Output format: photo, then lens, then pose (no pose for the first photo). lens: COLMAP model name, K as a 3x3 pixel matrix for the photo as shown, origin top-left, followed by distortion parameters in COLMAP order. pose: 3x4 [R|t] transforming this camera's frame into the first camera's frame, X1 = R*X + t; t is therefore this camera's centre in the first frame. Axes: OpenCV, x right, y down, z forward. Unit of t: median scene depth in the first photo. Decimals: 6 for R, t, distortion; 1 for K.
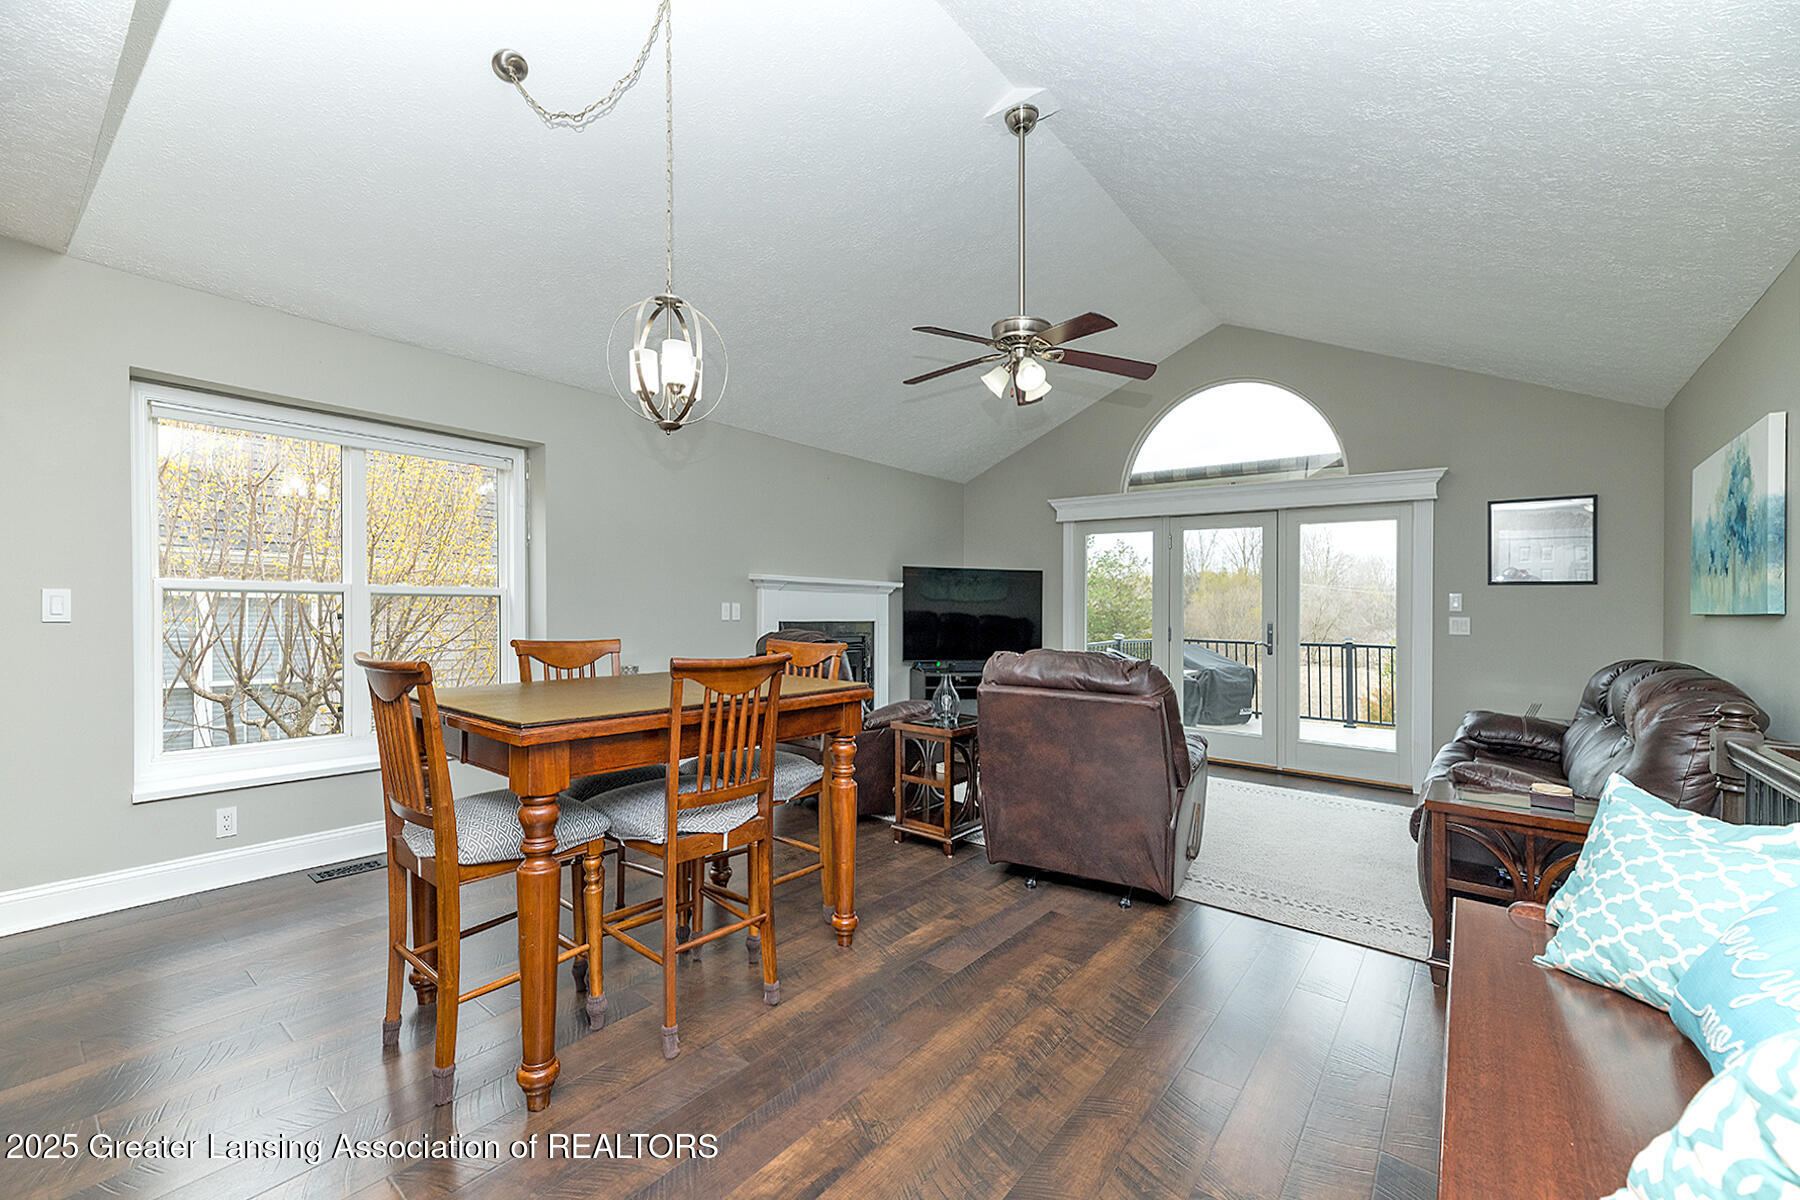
lens RADIAL K [[769.3, 0, 900.0], [0, 769.3, 600.0], [0, 0, 1]] dist [0.000658, 0.000278]
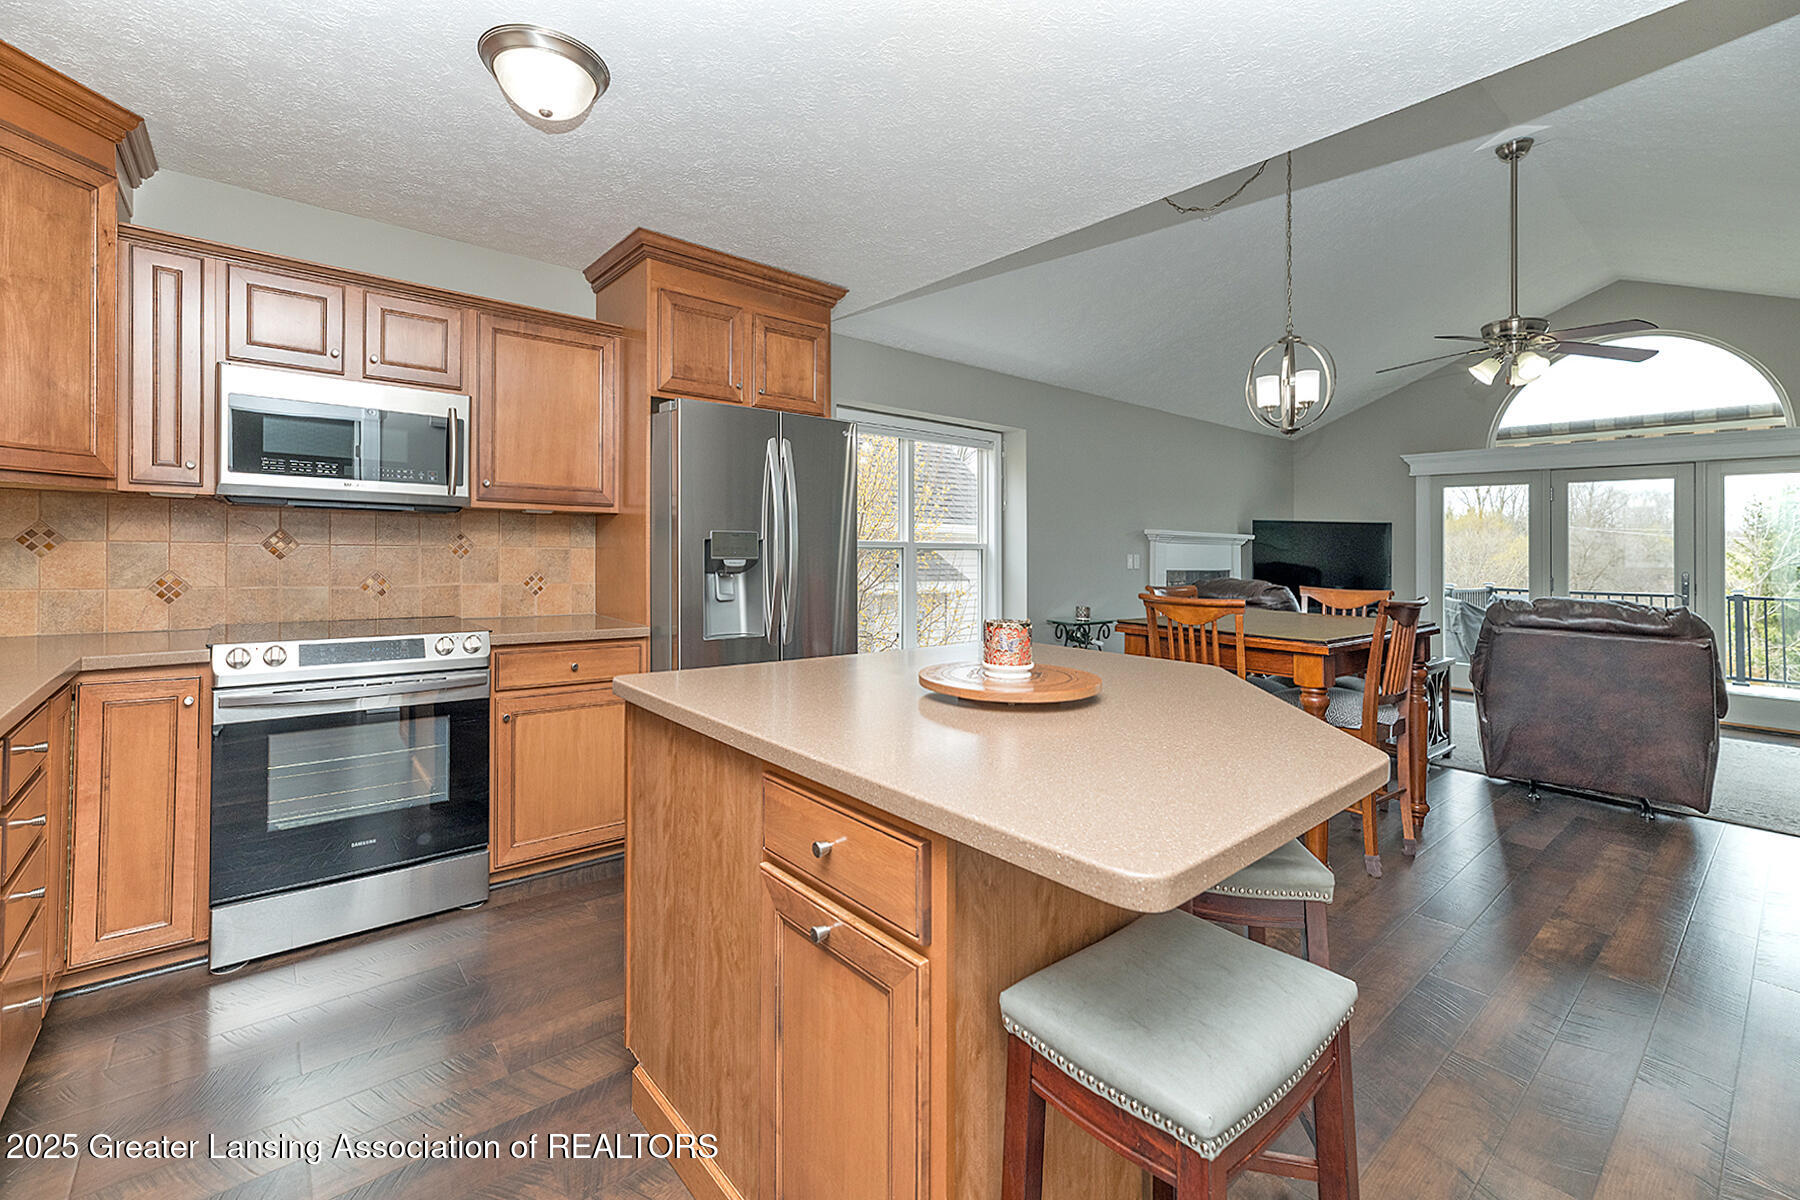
lens RADIAL K [[764.6, 0, 904.1], [0, 764.6, 540.6], [0, 0, 1]] dist [0.019663, 0.000291]
pose [[0.976868, -0.005747, -0.213766, -0.323394], [0.004154, 0.999960, -0.007901, -0.010585], [0.213803, 0.006830, 0.976853, -0.233304]]
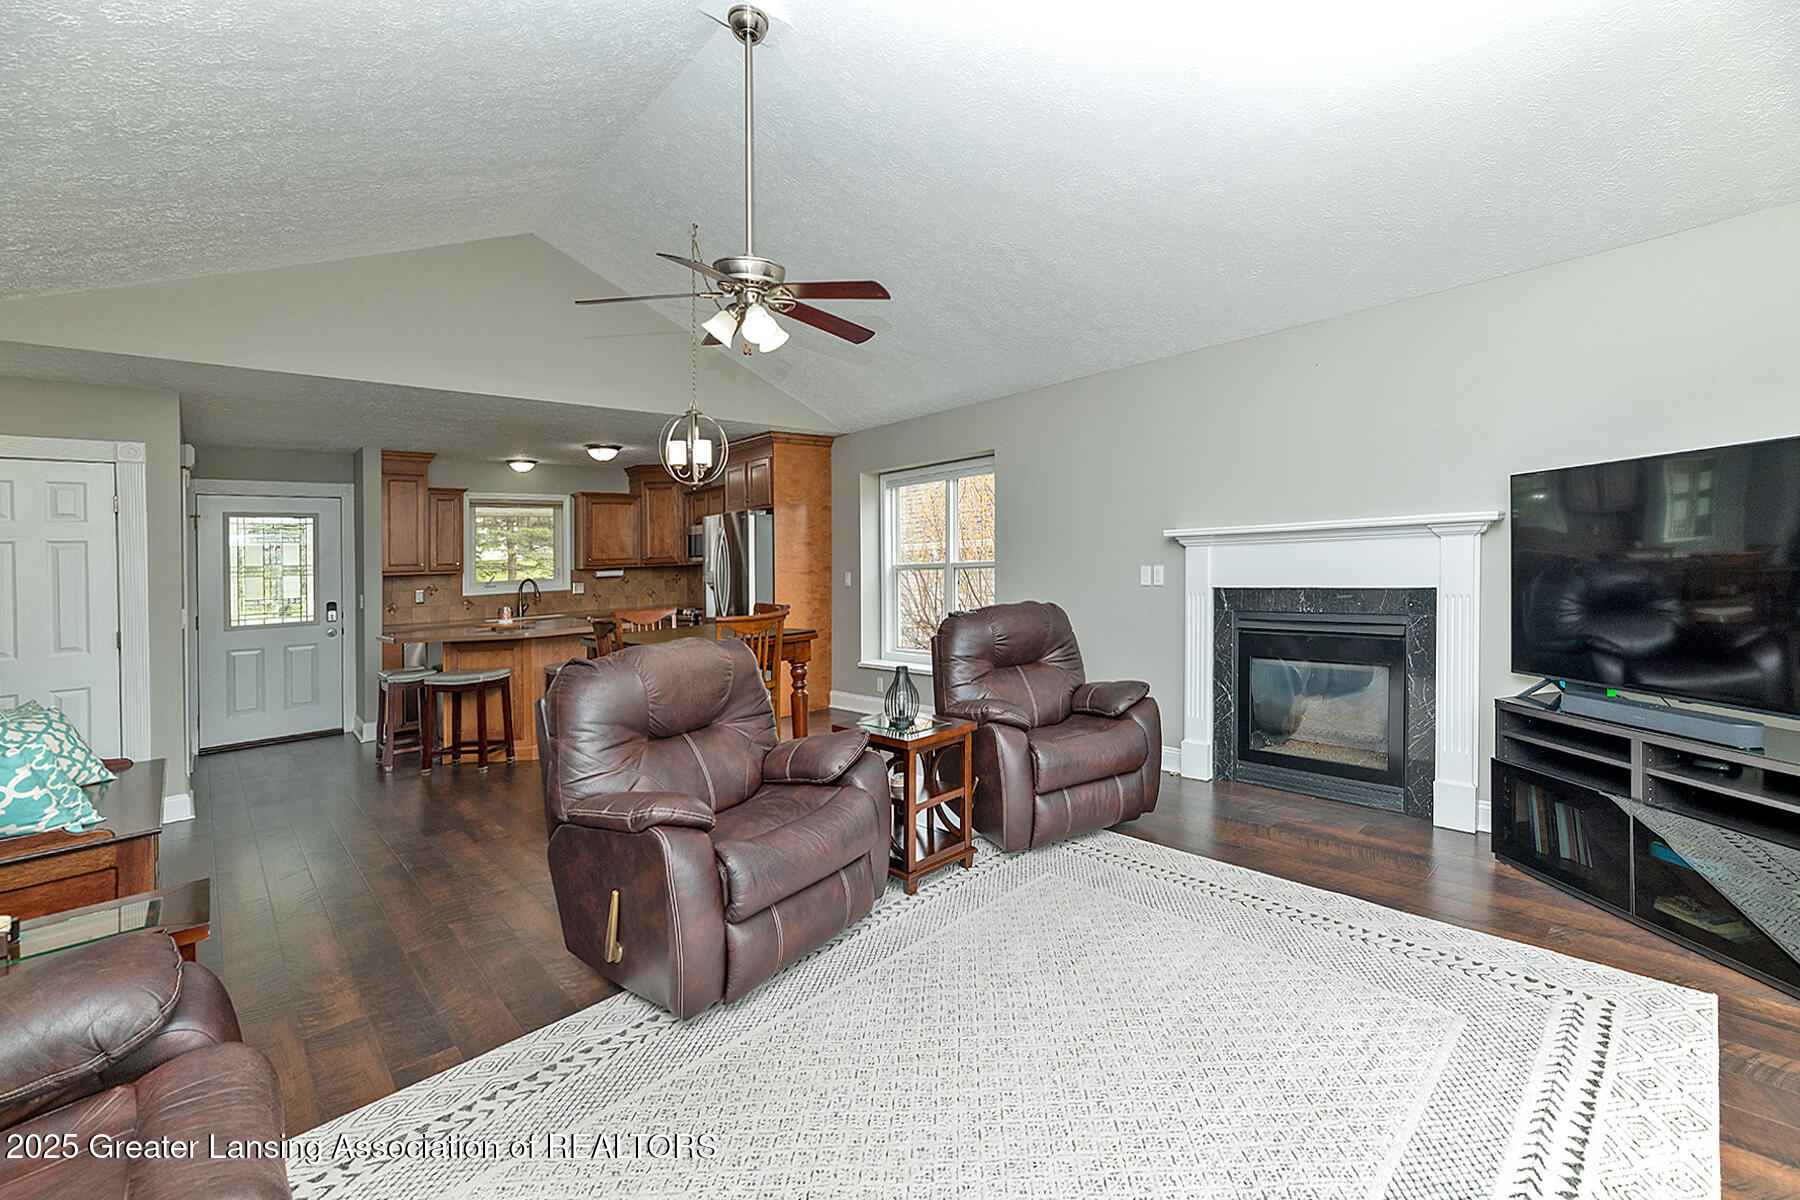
lens RADIAL K [[756.2, 0, 1025.1], [0, 756.2, 518.7], [0, 0, 1]] dist [-0.000743, -0.000195]
pose [[-0.083481, -0.066037, -0.994319, 0.626551], [0.047939, 0.996380, -0.070199, 0.003785], [0.995356, -0.053527, -0.080013, 0.892404]]
